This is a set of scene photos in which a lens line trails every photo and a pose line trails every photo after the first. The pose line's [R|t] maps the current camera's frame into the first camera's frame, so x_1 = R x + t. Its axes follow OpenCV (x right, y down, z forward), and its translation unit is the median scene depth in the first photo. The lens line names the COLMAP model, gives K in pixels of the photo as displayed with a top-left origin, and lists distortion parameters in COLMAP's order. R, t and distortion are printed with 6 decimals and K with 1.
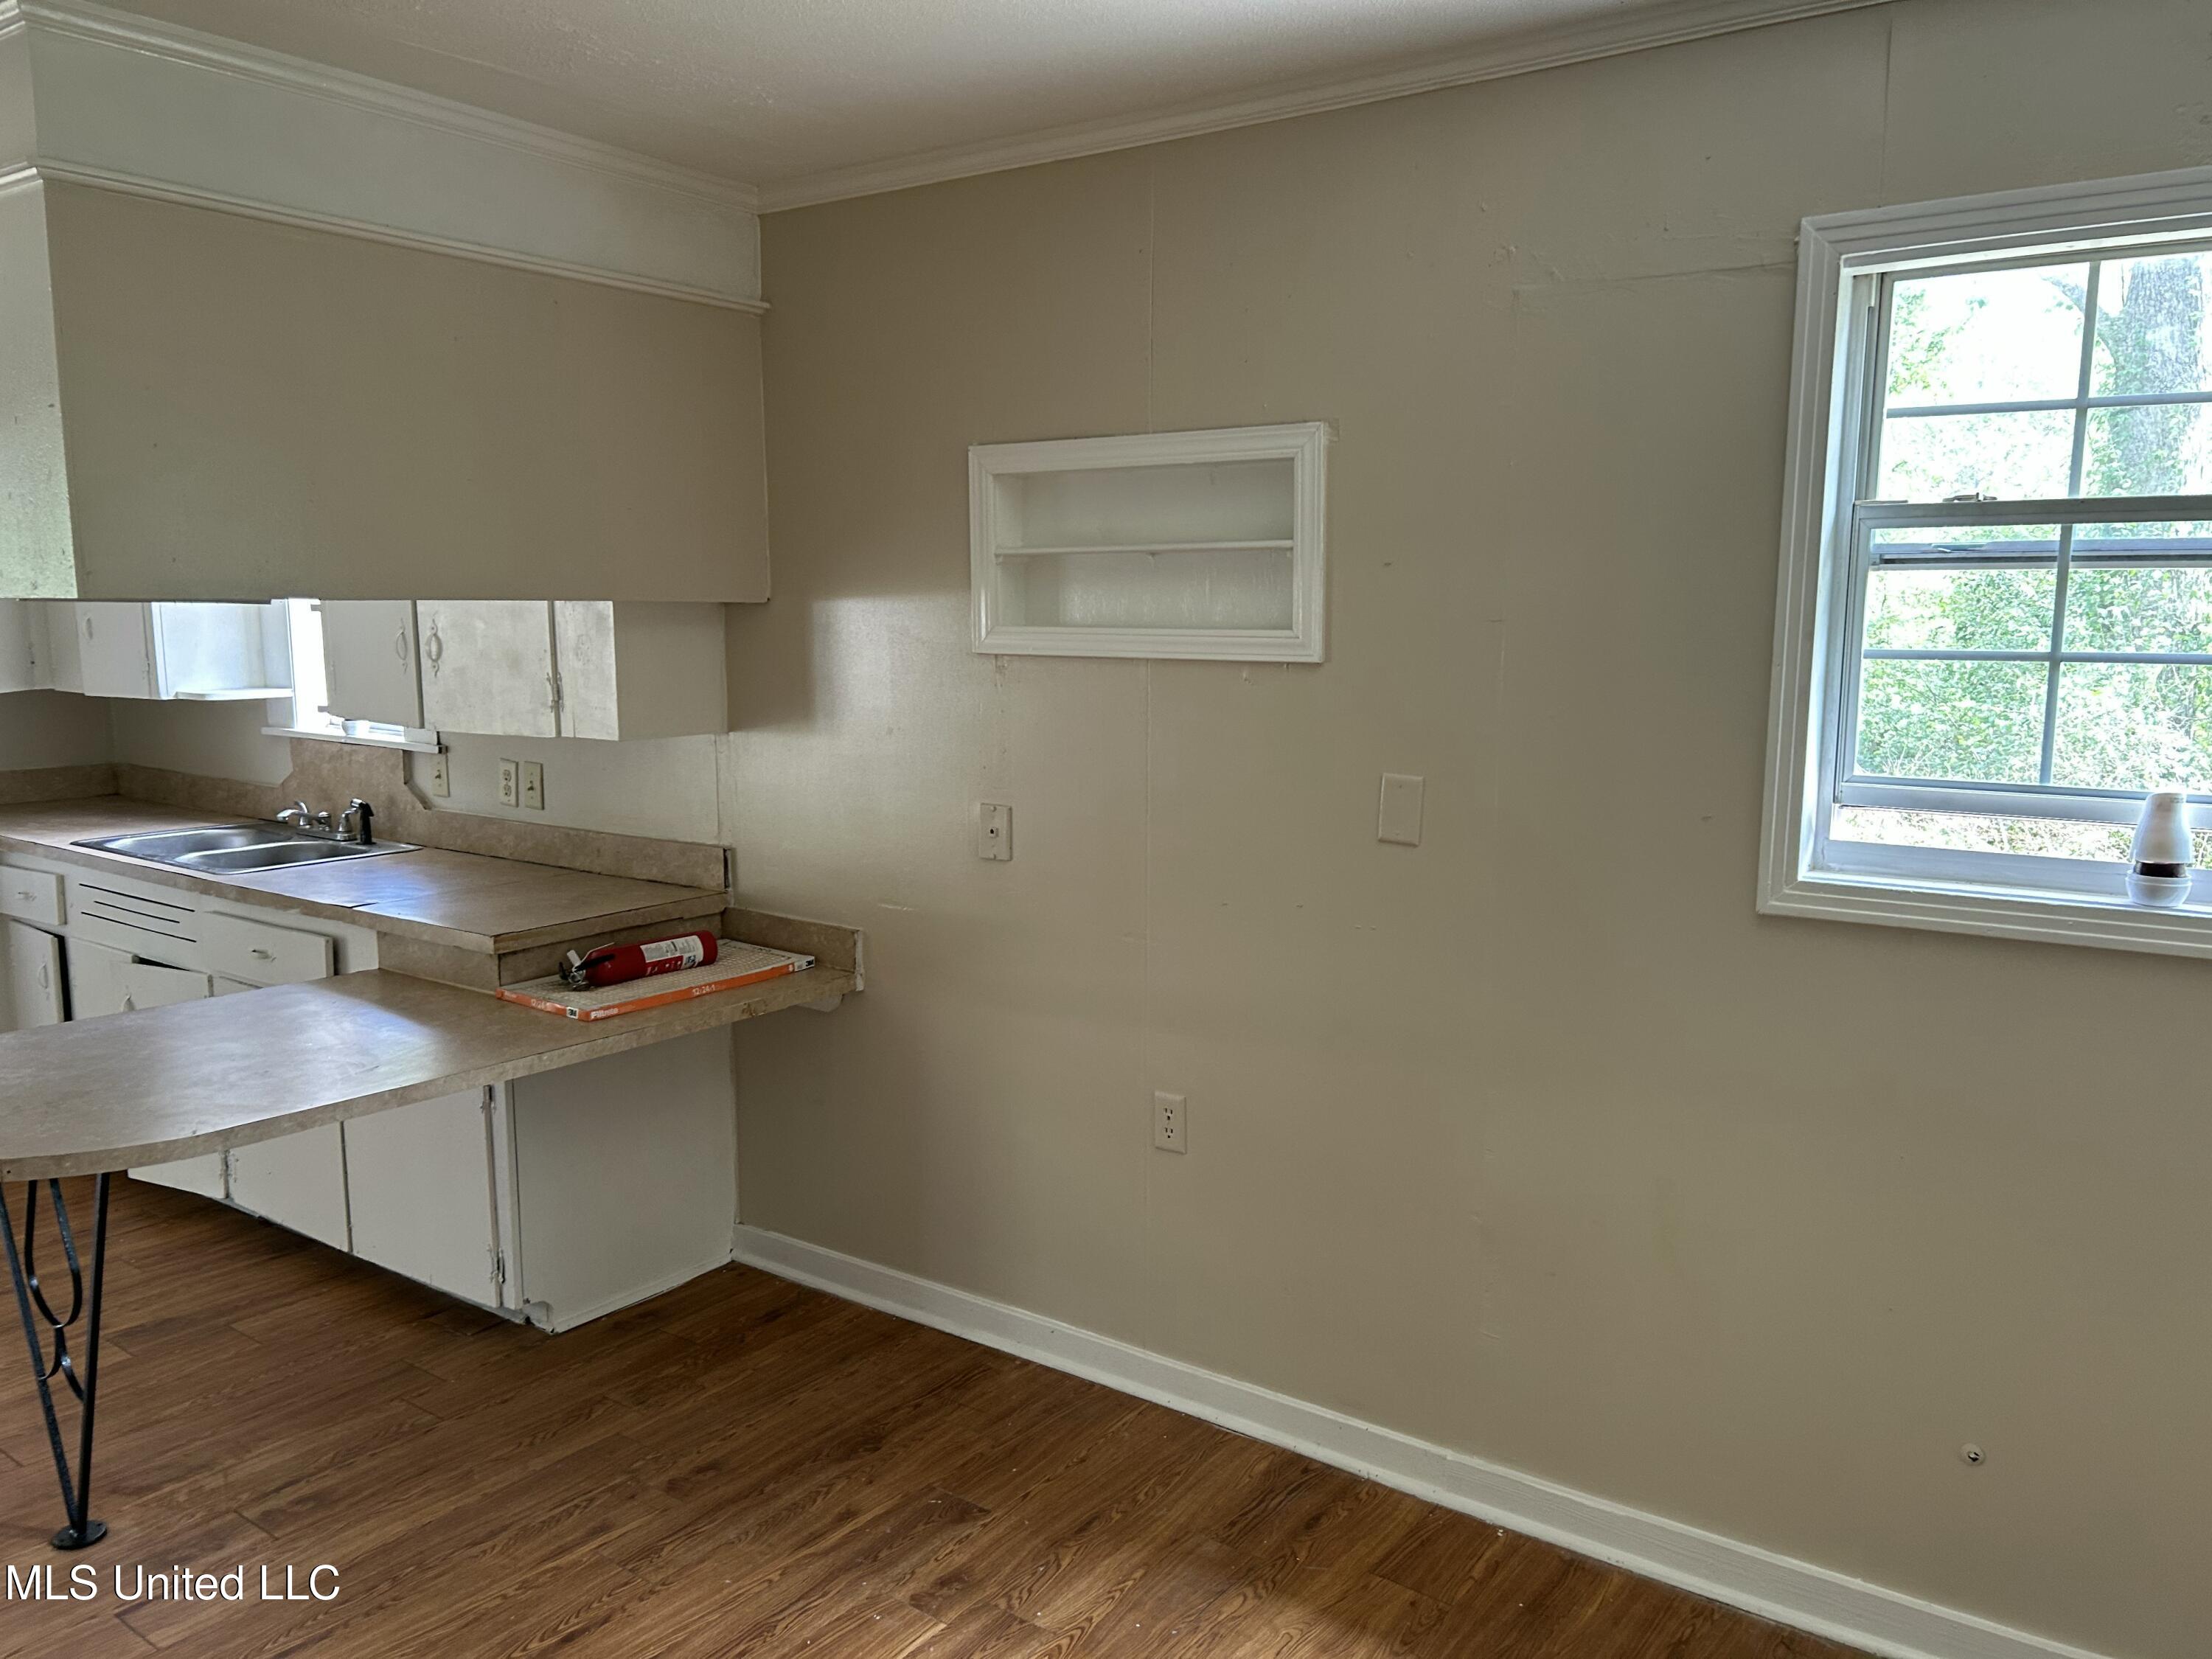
lens RADIAL K [[1652.1, 0, 1102.6], [0, 1652.1, 844.0], [0, 0, 1]] dist [0.038372, -0.045159]
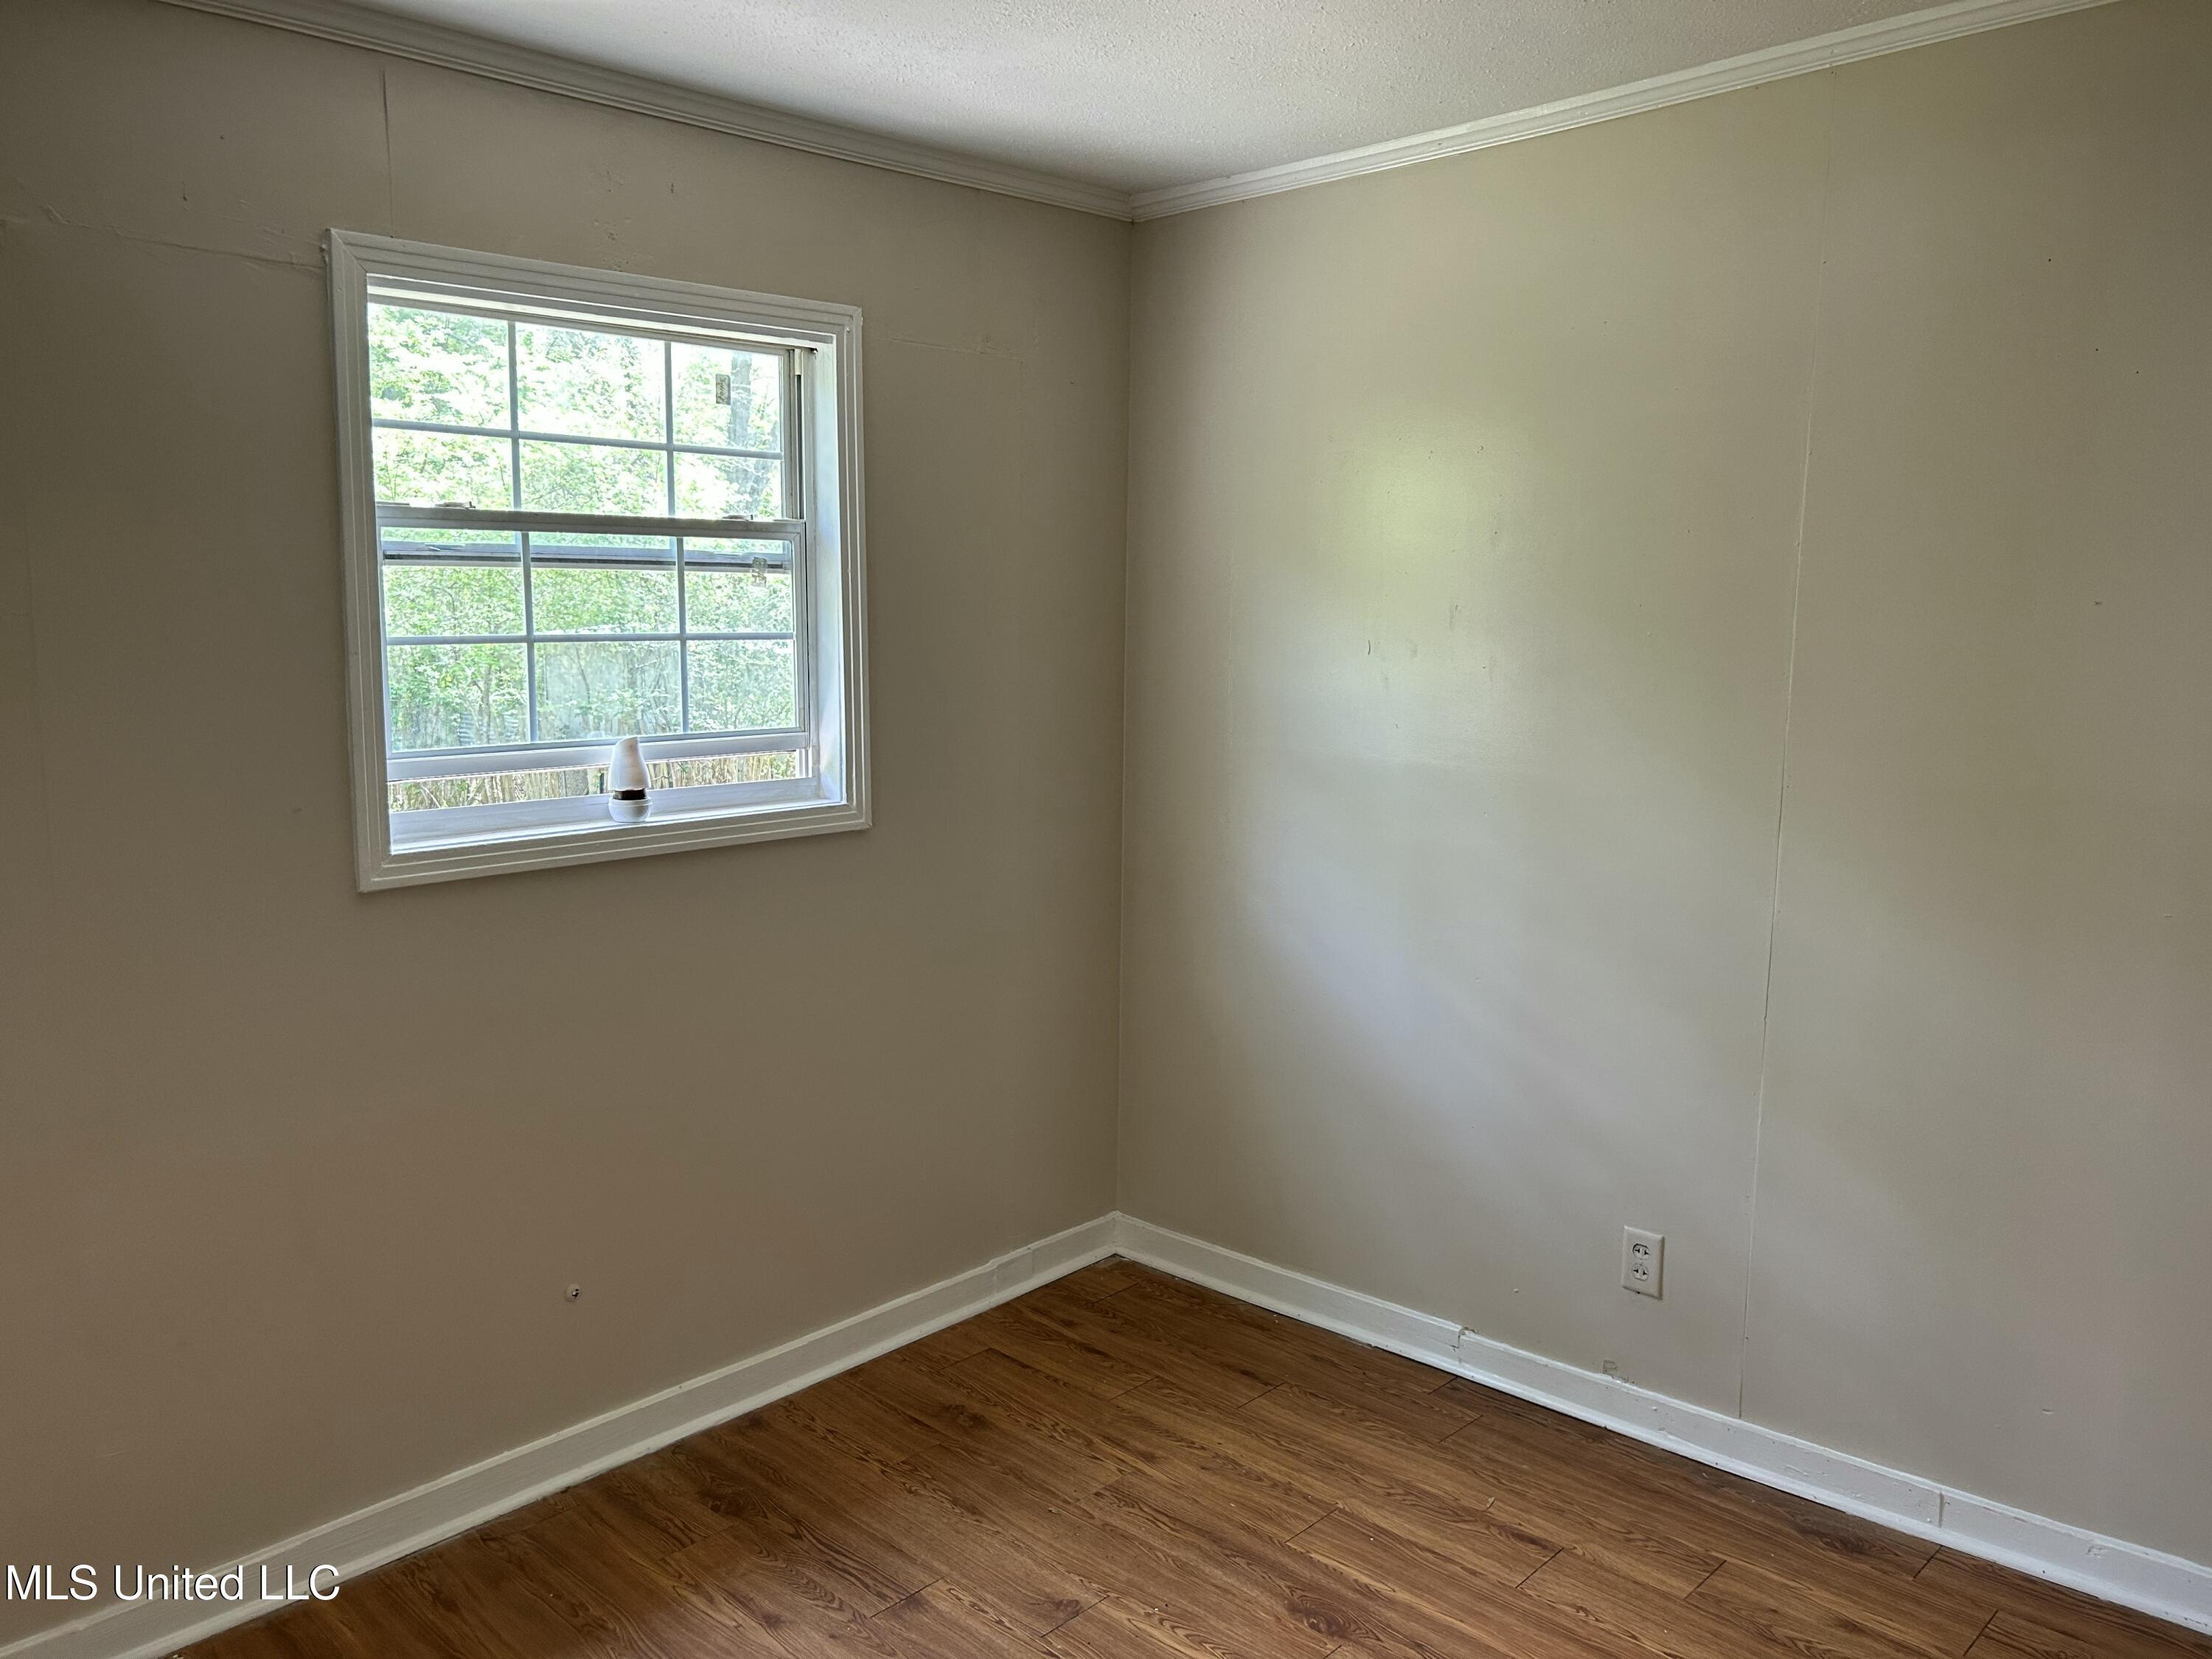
lens RADIAL K [[1652.1, 0, 1099.4], [0, 1652.1, 823.0], [0, 0, 1]] dist [0.038372, -0.045159]
pose [[0.135844, -0.137971, 0.981076, -0.455036], [0.138267, 0.983205, 0.119126, -0.050328], [-0.981034, 0.119468, 0.152639, 0.314012]]
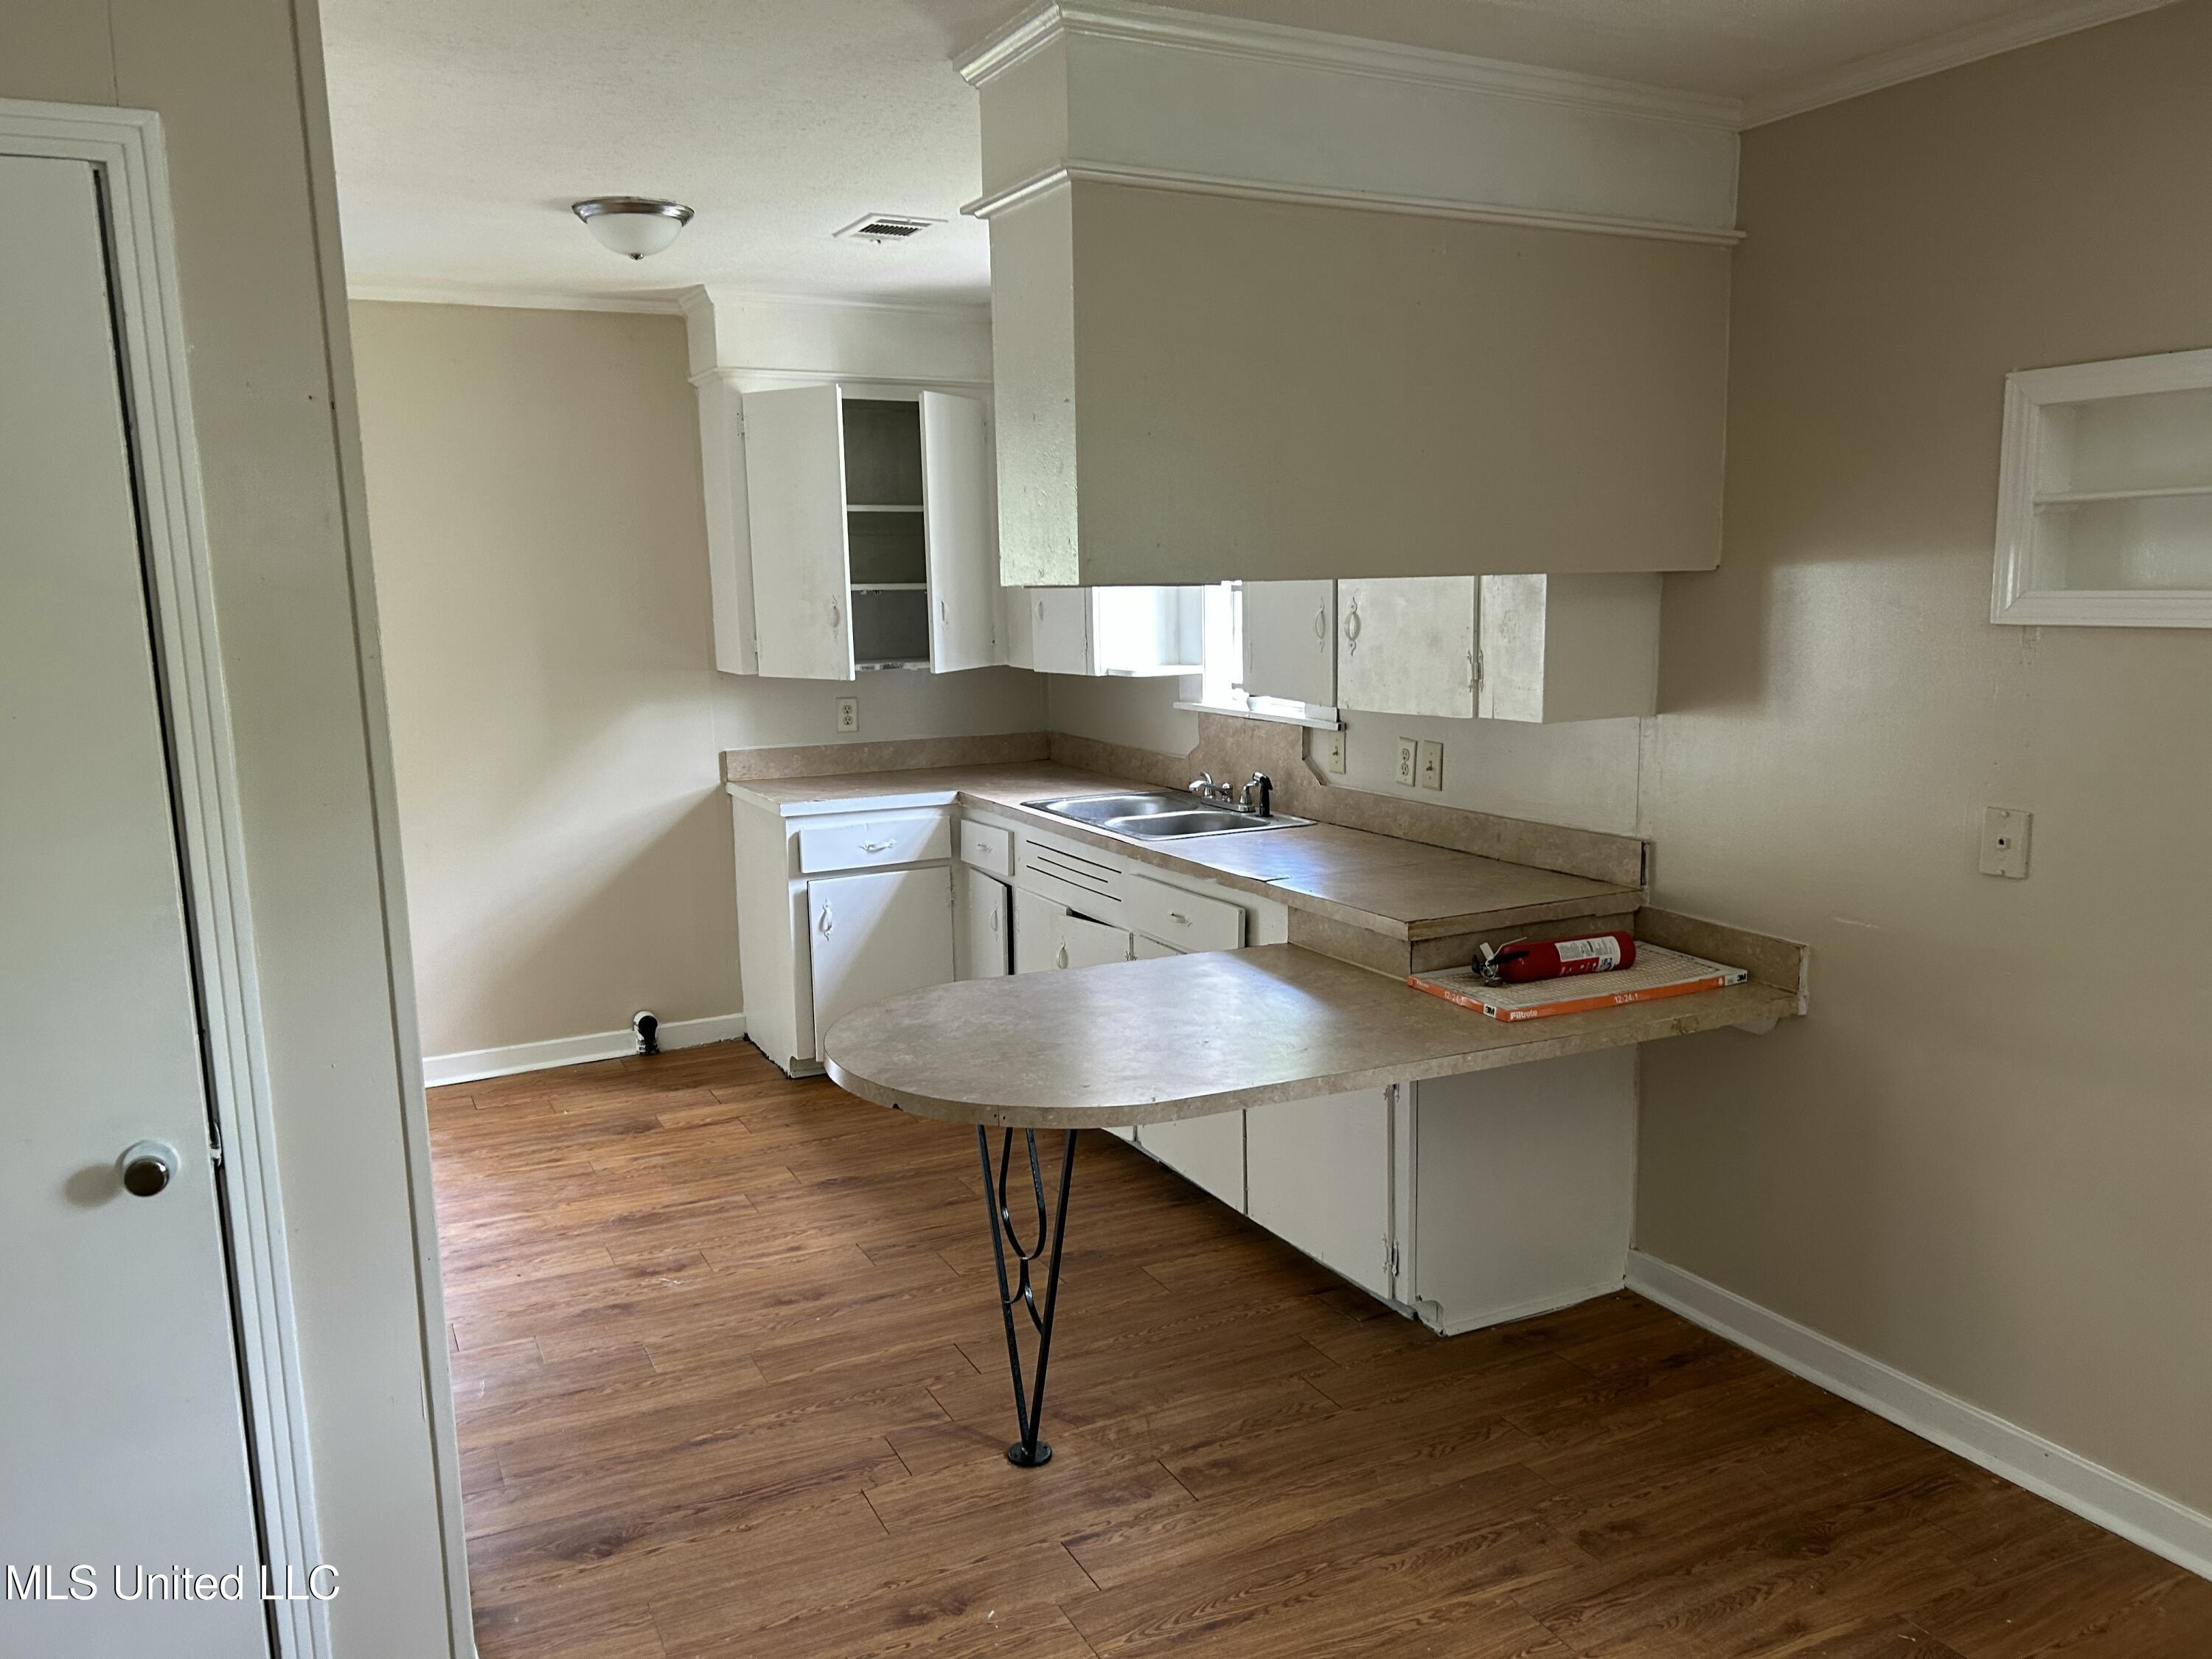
lens RADIAL K [[1652.1, 0, 1107.3], [0, 1652.1, 842.3], [0, 0, 1]] dist [0.038372, -0.045159]
pose [[0.887905, 0.051855, -0.457095, -0.083992], [-0.044904, 0.998651, 0.026064, -0.008952], [0.457830, -0.002617, 0.889036, 0.057683]]
